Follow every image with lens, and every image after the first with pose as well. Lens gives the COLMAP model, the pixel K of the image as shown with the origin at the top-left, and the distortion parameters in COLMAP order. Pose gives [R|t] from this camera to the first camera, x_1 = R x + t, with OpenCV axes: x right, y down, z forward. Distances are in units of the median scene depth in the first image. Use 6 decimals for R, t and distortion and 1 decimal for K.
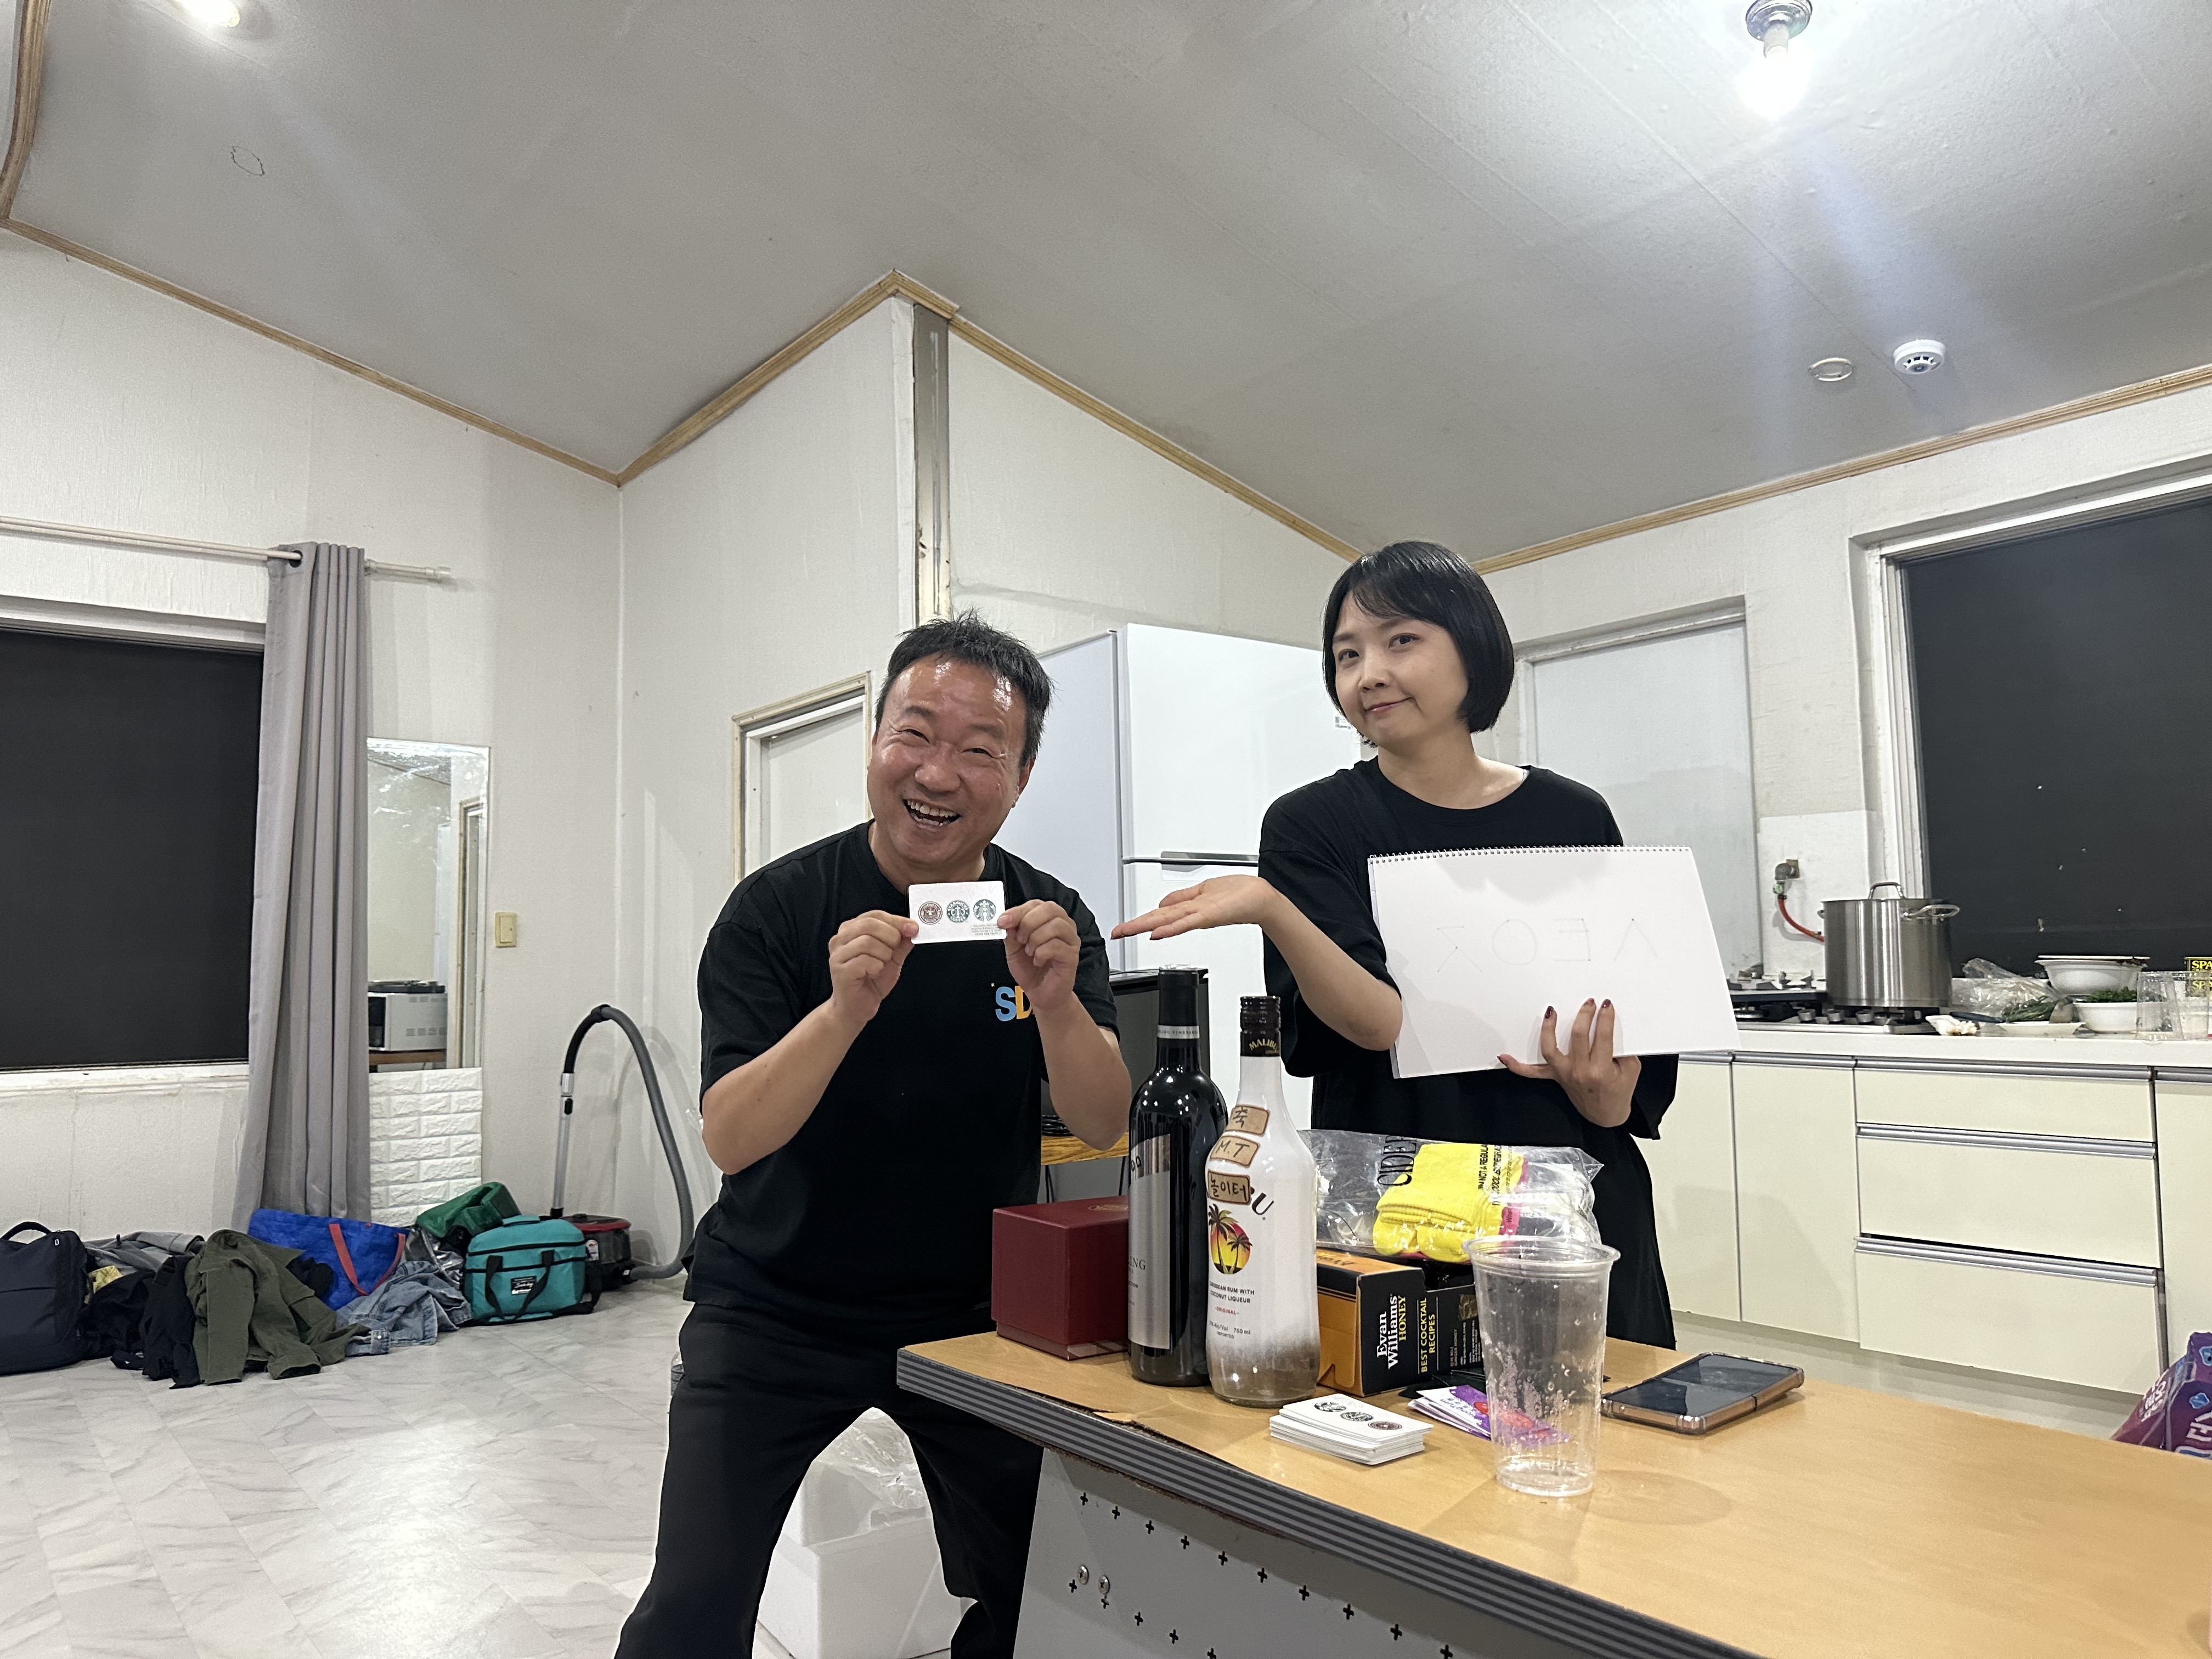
lens RADIAL K [[1565.1, 0, 1112.0], [0, 1565.1, 825.7], [0, 0, 1]] dist [0.040555, -0.049931]
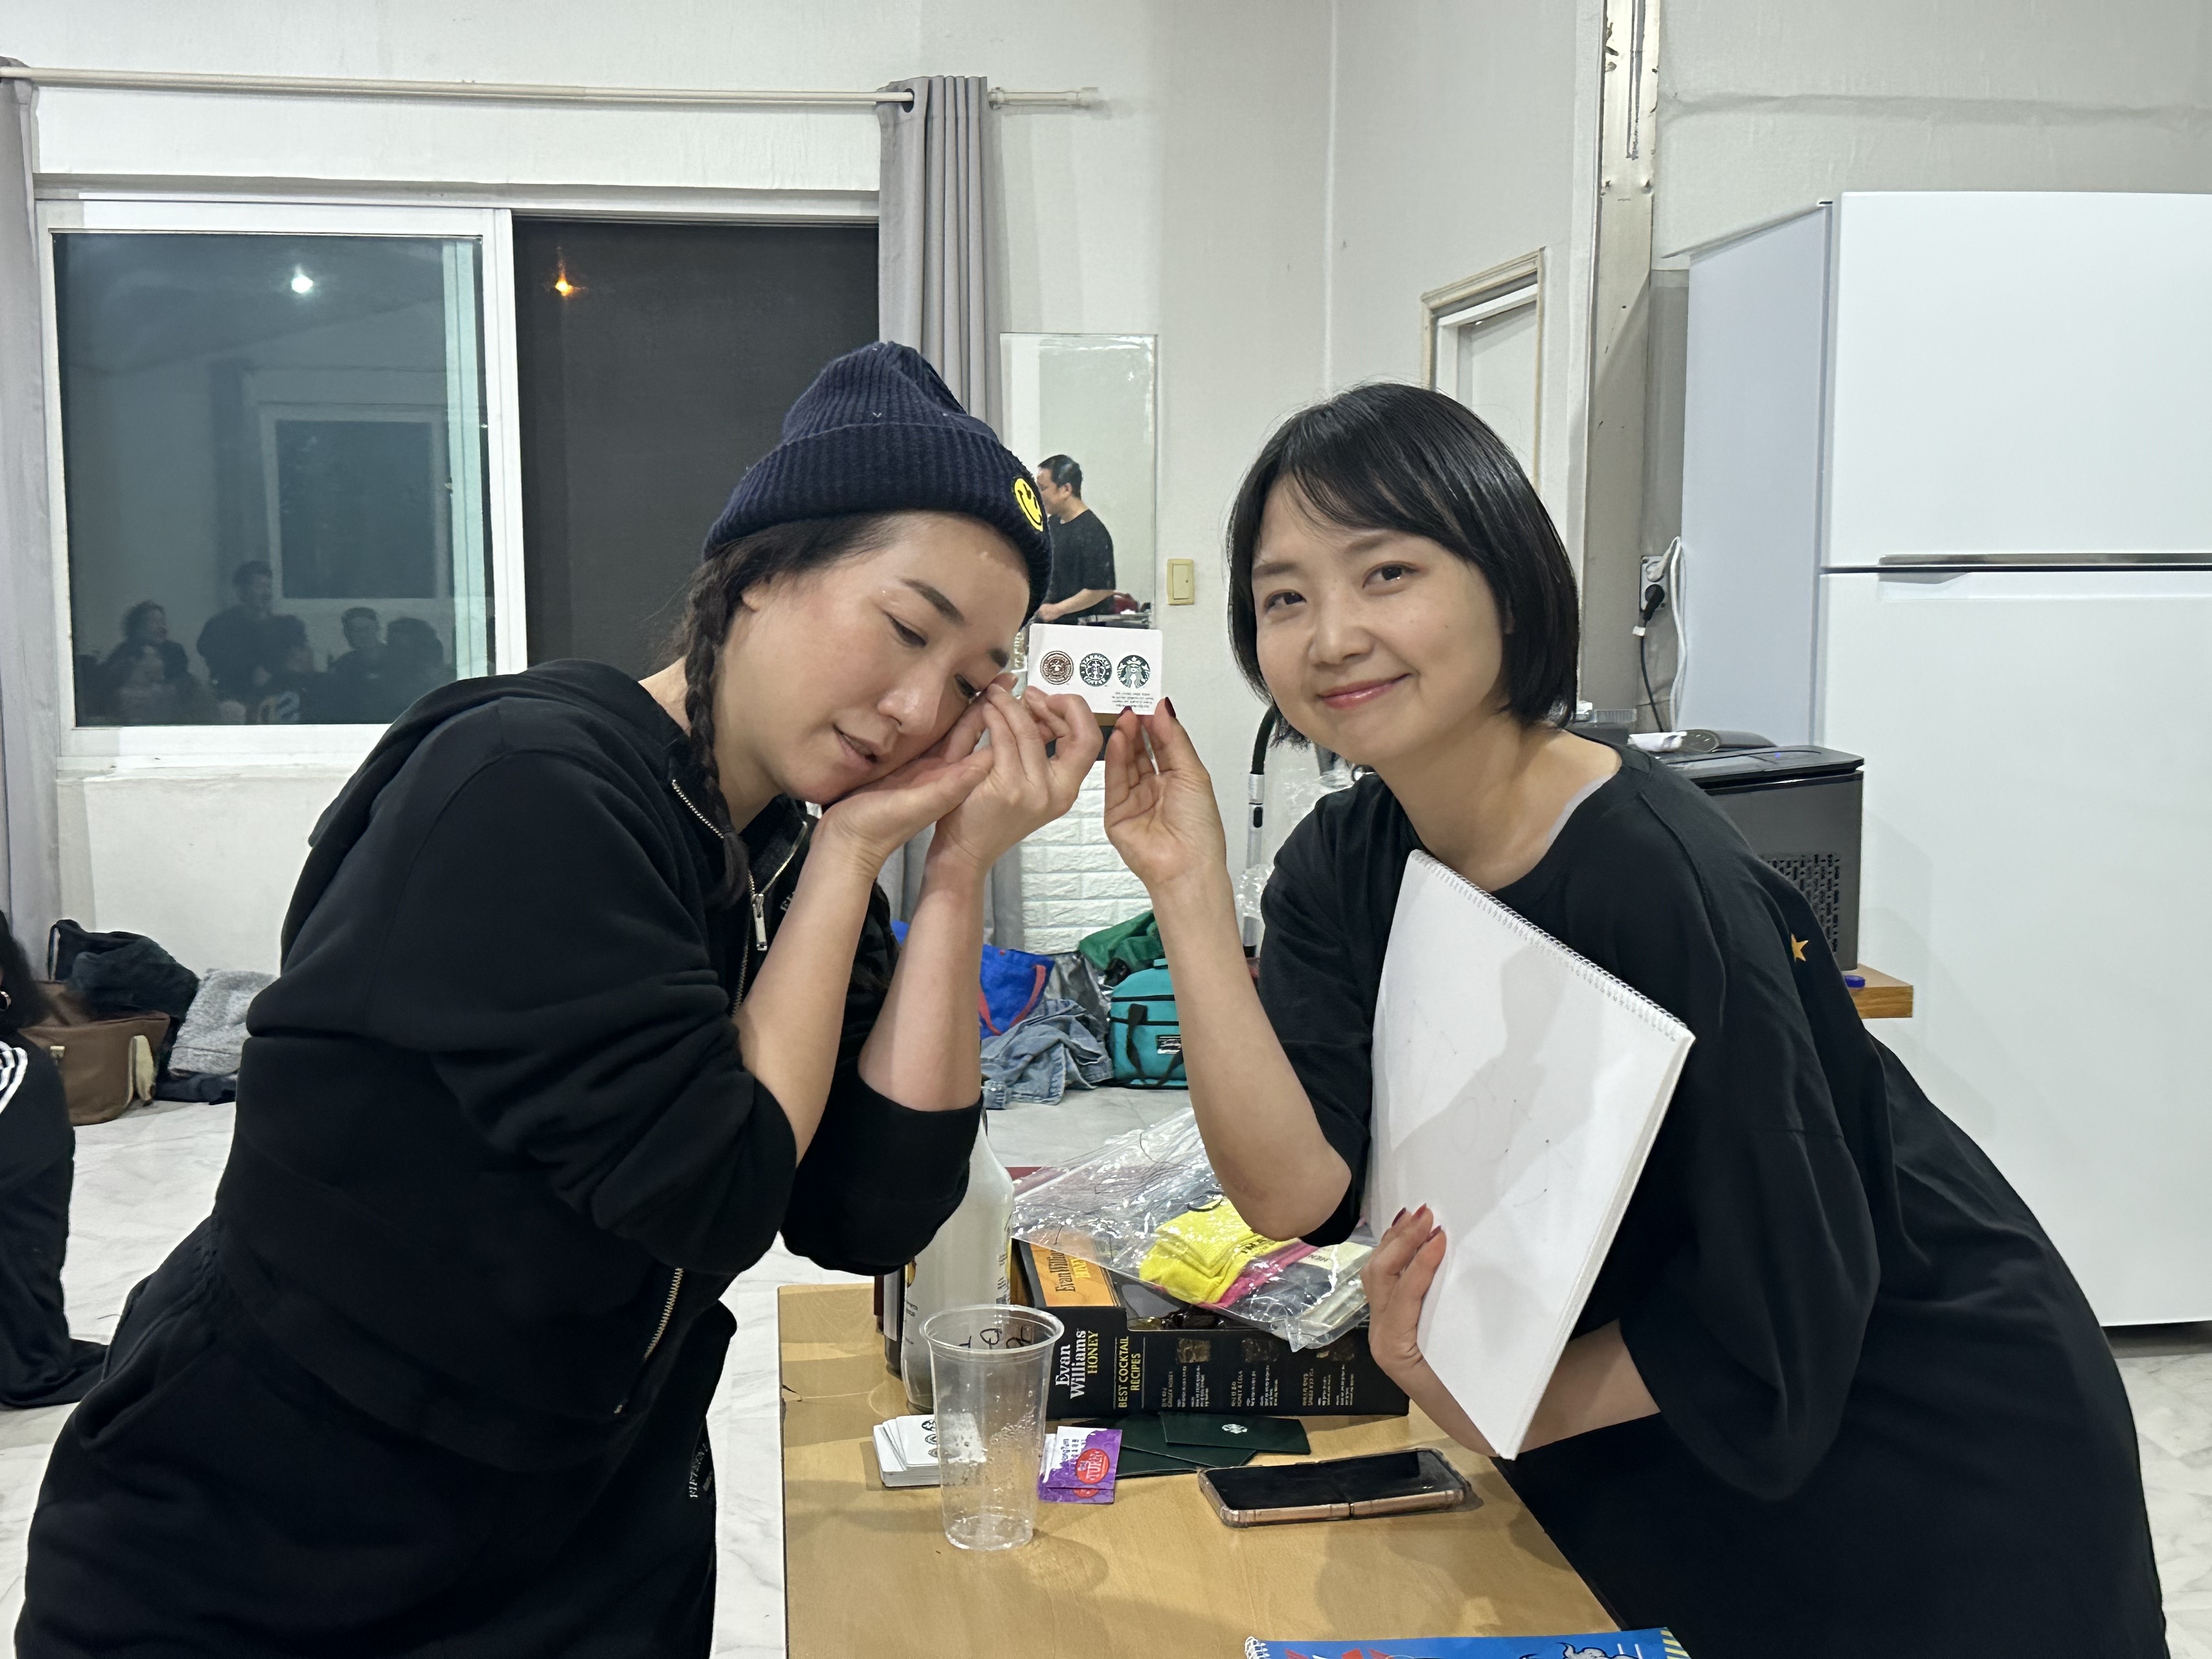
lens RADIAL K [[2516.1, 0, 1107.3], [0, 2516.1, 820.2], [0, 0, 1]] dist [0.070371, 0.000000]
pose [[0.857247, 0.075936, -0.509276, 0.255339], [0.034397, 0.978411, 0.203786, -0.084797], [0.513756, -0.192212, 0.836128, -0.058232]]
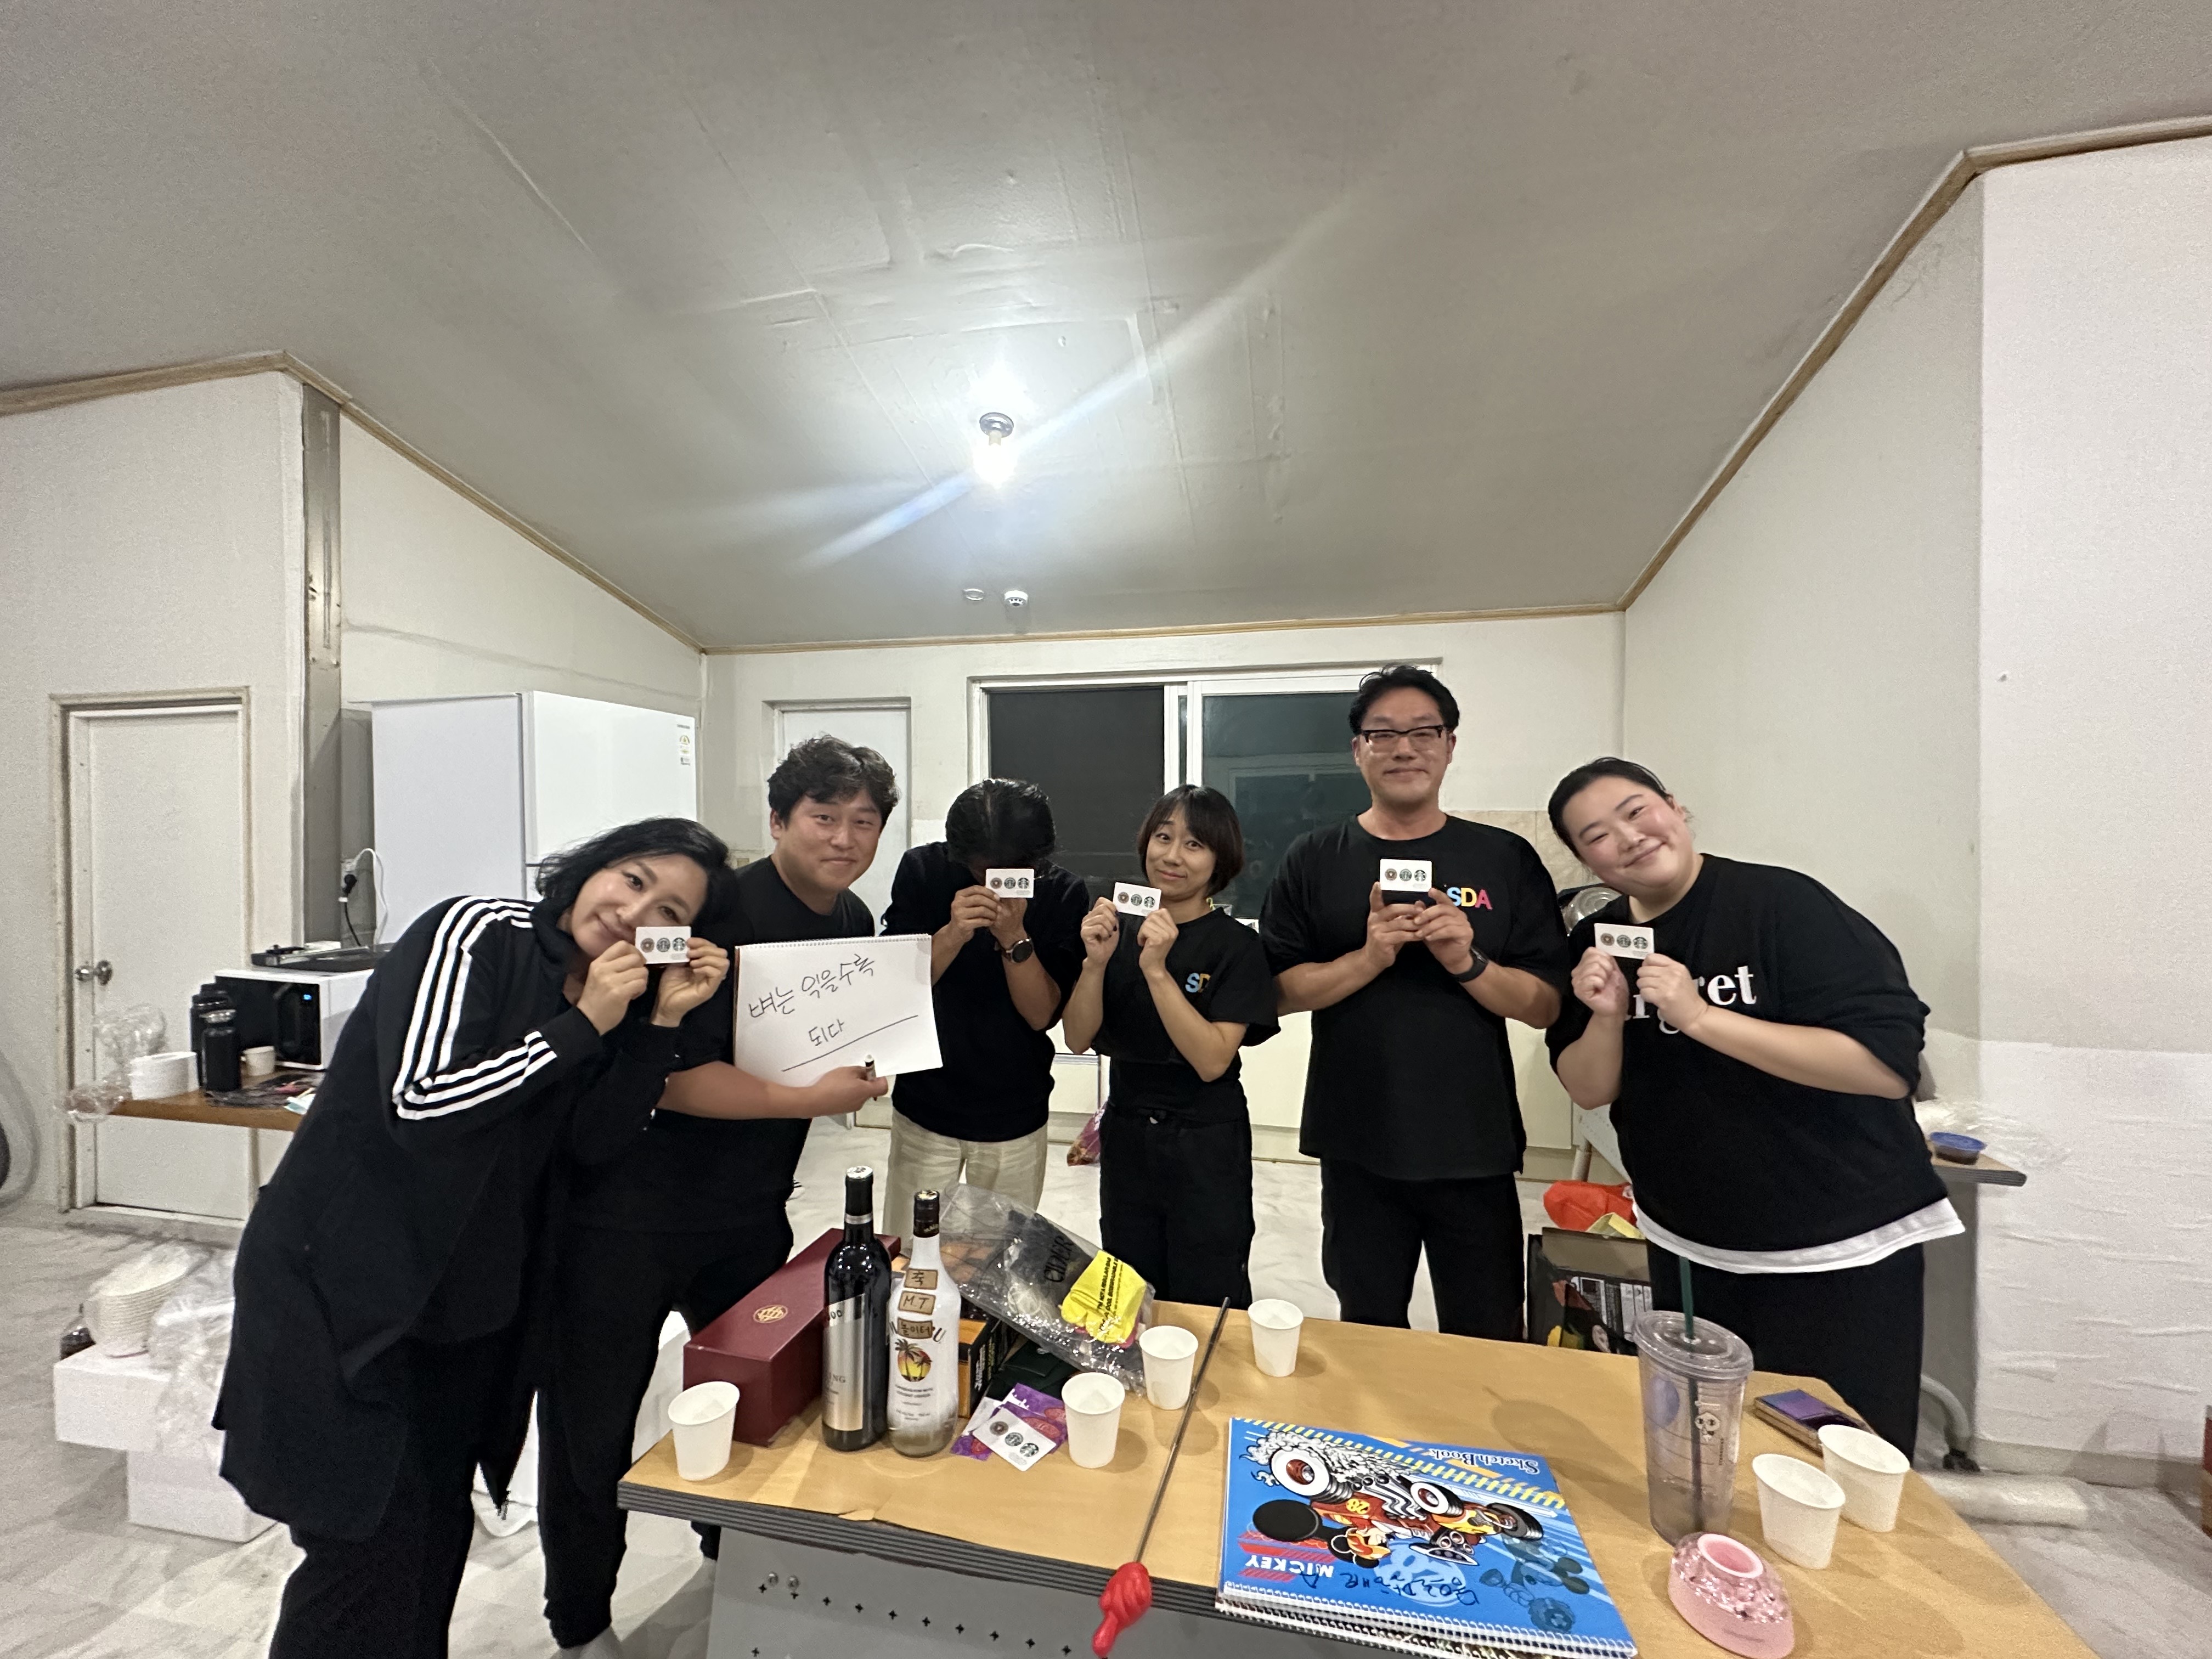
lens RADIAL K [[878.2, 0, 1104.7], [0, 878.2, 829.6], [0, 0, 1]] dist [-0.001542, 0.001050]
pose [[0.762161, 0.008392, 0.647333, -0.088477], [-0.073320, 0.994601, 0.073432, -0.085802], [-0.643222, -0.103429, 0.758662, 0.066338]]
